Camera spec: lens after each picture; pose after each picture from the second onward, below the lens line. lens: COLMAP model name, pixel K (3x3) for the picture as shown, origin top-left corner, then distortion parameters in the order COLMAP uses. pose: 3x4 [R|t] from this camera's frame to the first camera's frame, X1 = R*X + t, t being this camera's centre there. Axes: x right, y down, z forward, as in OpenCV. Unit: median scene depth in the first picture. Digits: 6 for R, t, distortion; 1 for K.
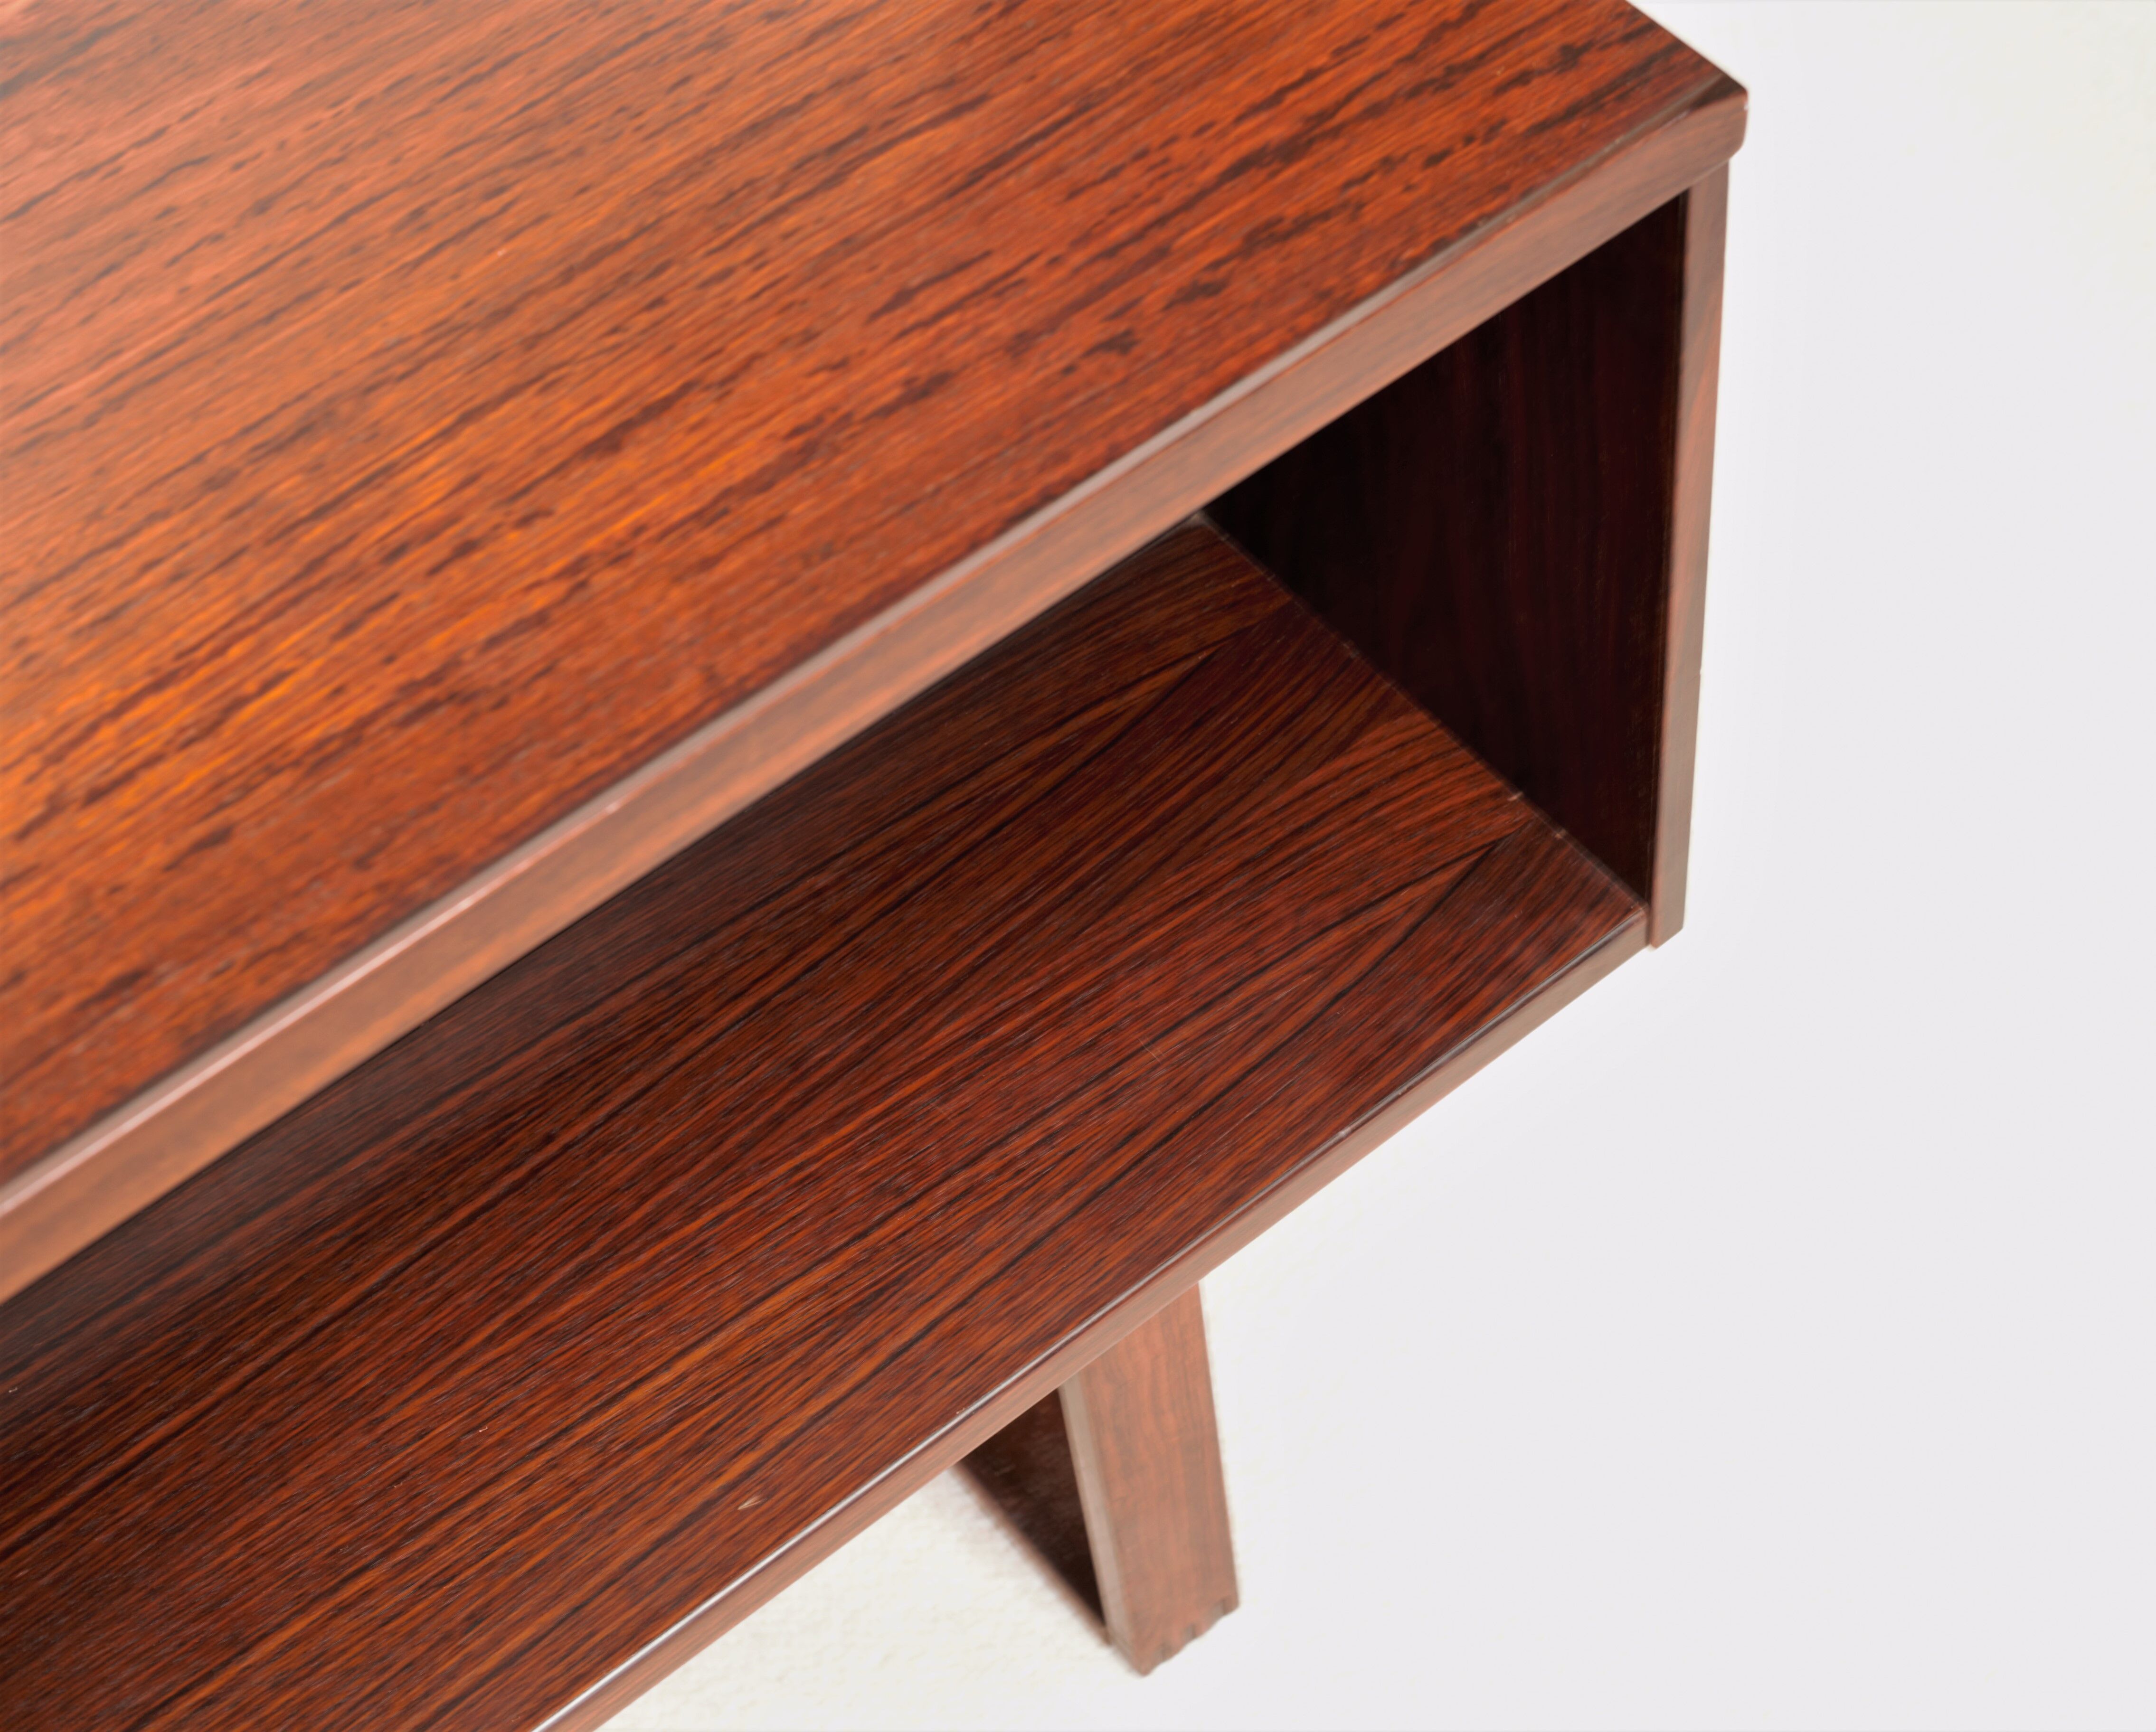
lens RADIAL K [[3824.2, 0, 1078.0], [0, 3824.2, 866.0], [0, 0, 1]] dist [-0.058314, -0.173870]
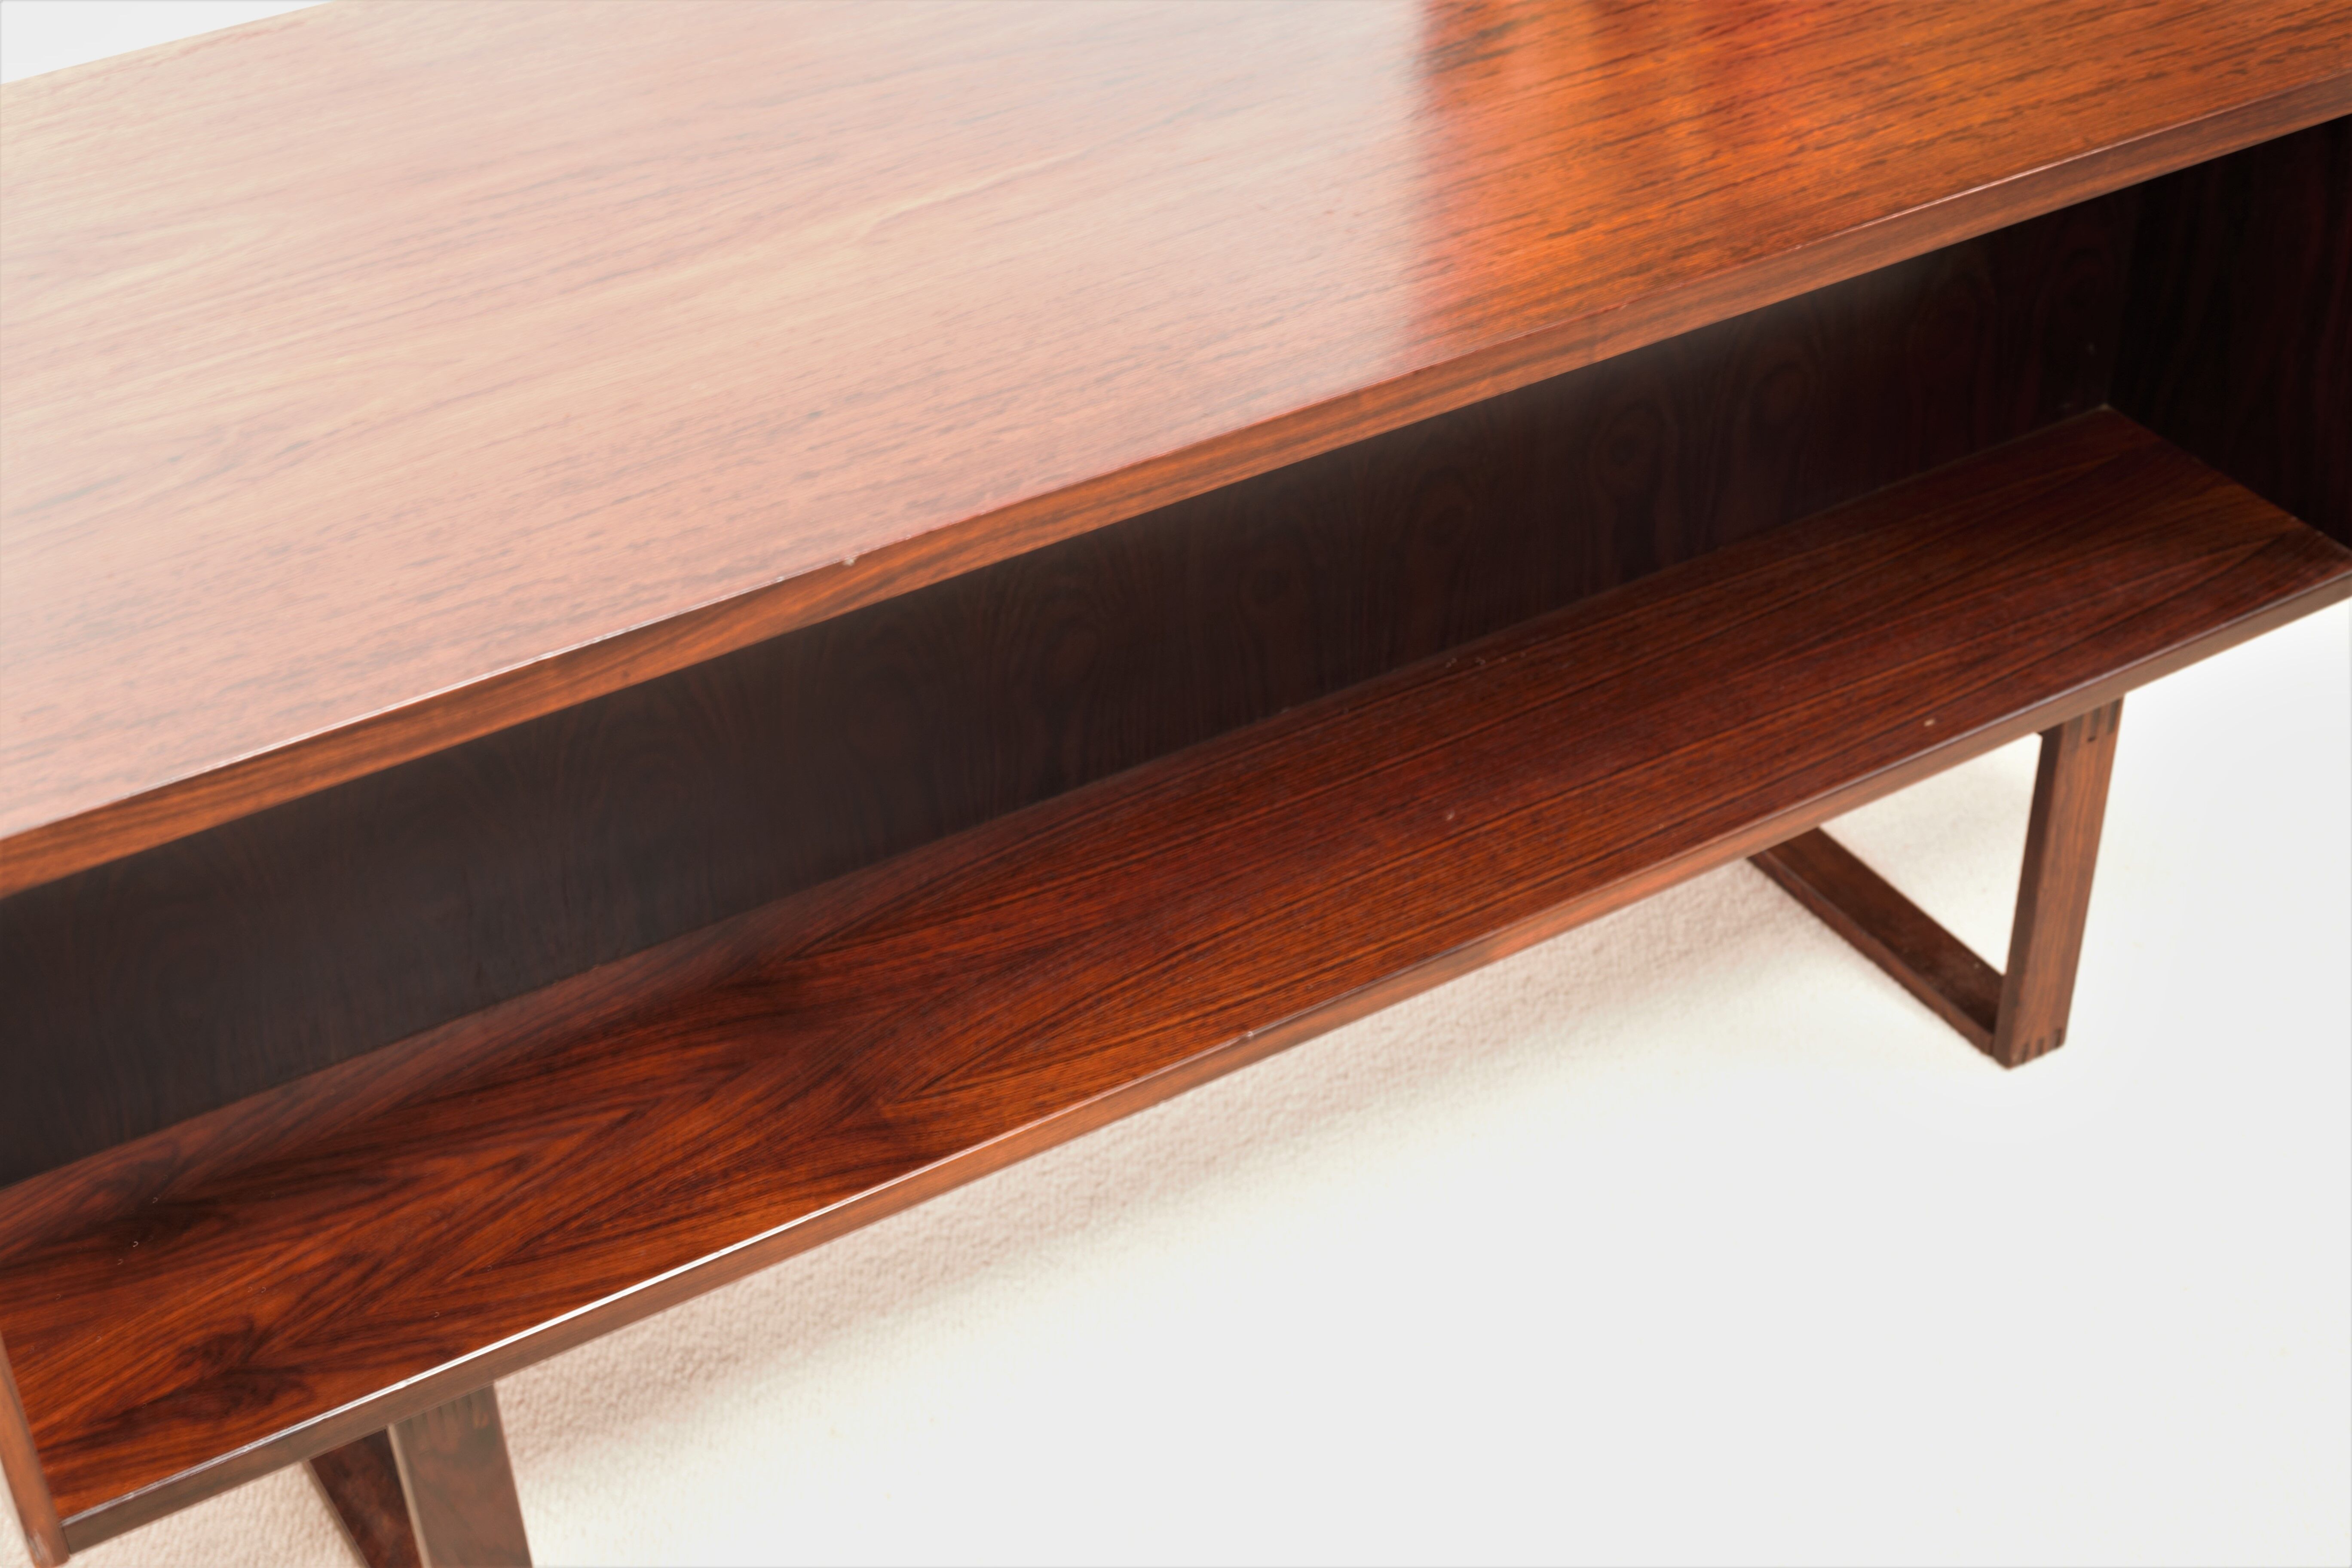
lens RADIAL K [[3467.0, 0, 1176.0], [0, 3467.0, 784.0], [0, 0, 1]] dist [-0.106252, -0.069702]
pose [[0.991102, 0.122226, -0.052696, -0.373043], [-0.132306, 0.947911, -0.289758, 0.761917], [0.014535, 0.294152, 0.955648, -0.664633]]
